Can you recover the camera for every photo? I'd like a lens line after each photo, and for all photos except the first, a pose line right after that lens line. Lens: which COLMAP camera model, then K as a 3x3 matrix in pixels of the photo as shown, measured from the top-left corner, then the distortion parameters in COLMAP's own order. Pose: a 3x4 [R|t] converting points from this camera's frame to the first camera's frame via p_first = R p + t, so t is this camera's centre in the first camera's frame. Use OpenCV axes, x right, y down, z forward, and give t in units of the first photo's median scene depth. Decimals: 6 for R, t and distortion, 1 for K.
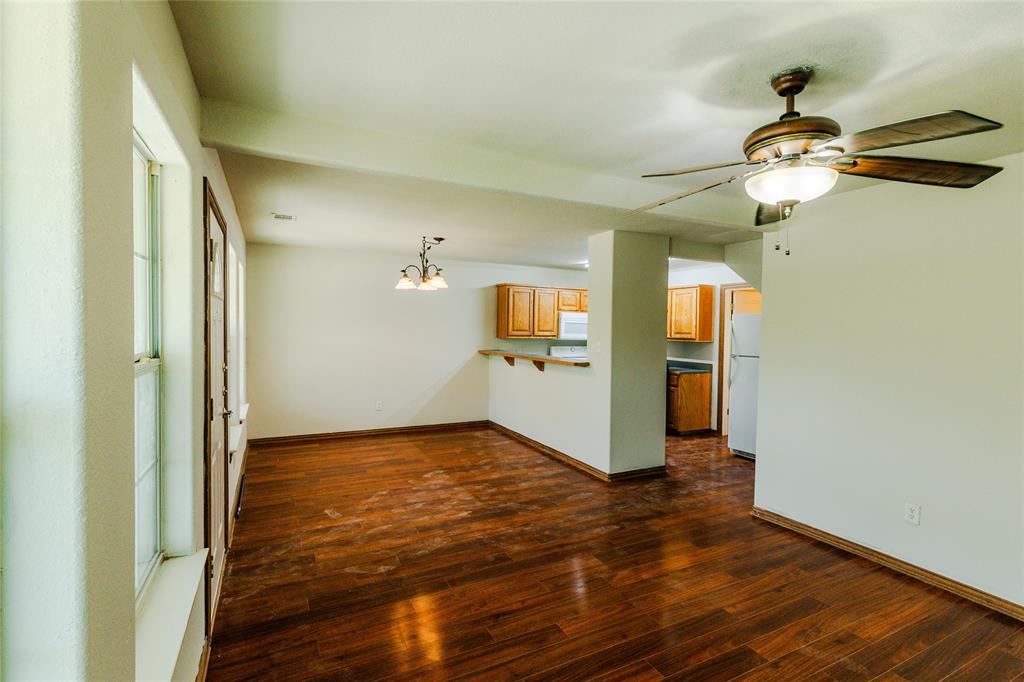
lens RADIAL K [[464.0, 0, 512.0], [0, 464.0, 341.0], [0, 0, 1]] dist [0.009290, 0.000879]
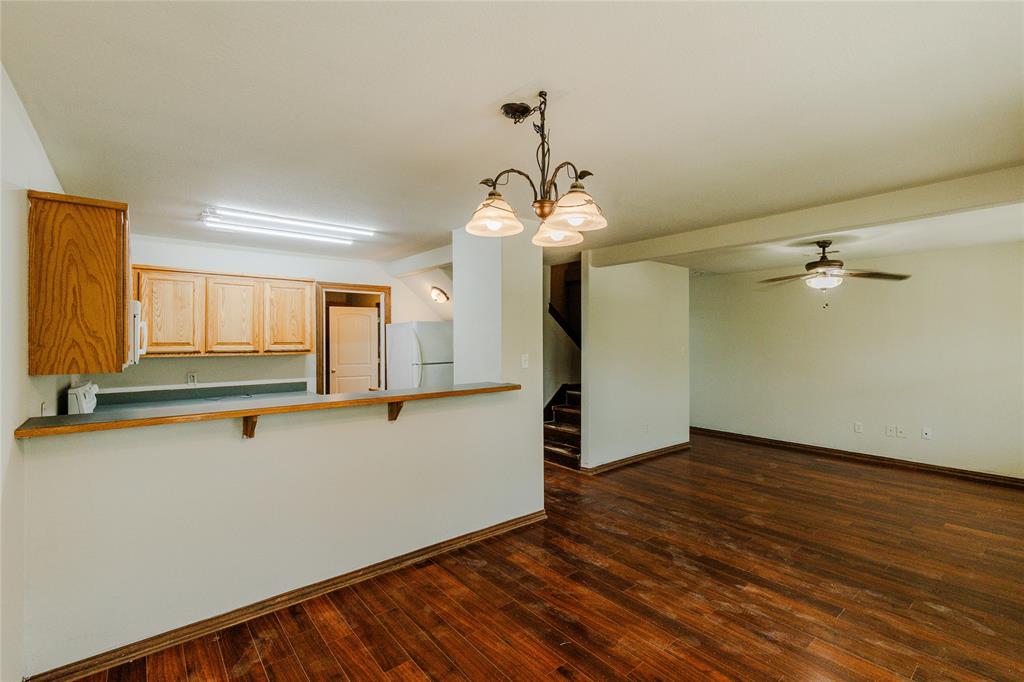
lens RADIAL K [[464.0, 0, 512.0], [0, 464.0, 341.0], [0, 0, 1]] dist [0.009290, 0.000879]
pose [[-0.217323, -0.020766, 0.975879, -0.551802], [0.025415, 0.999314, 0.026925, -0.041725], [-0.975769, 0.030653, -0.216646, 1.129682]]
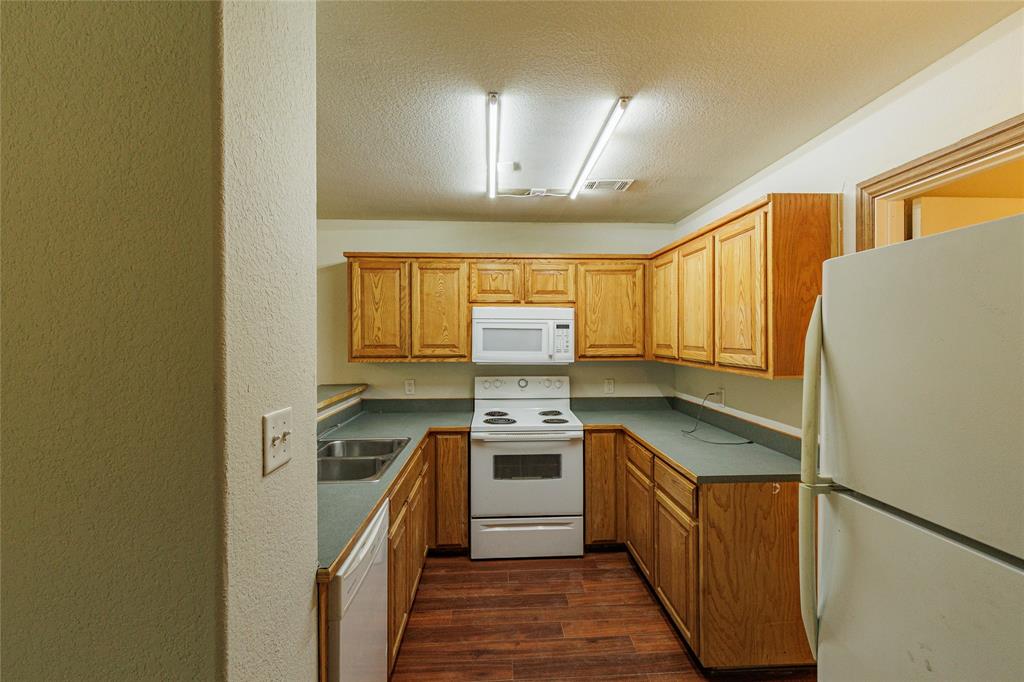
lens RADIAL K [[459.0, 0, 512.0], [0, 459.0, 341.0], [0, 0, 1]] dist [0.024847, 0.000266]
pose [[0.915108, -0.015770, -0.402899, 0.487350], [0.007221, 0.999716, -0.022728, -0.023145], [0.403143, 0.017889, 0.914962, 0.856951]]
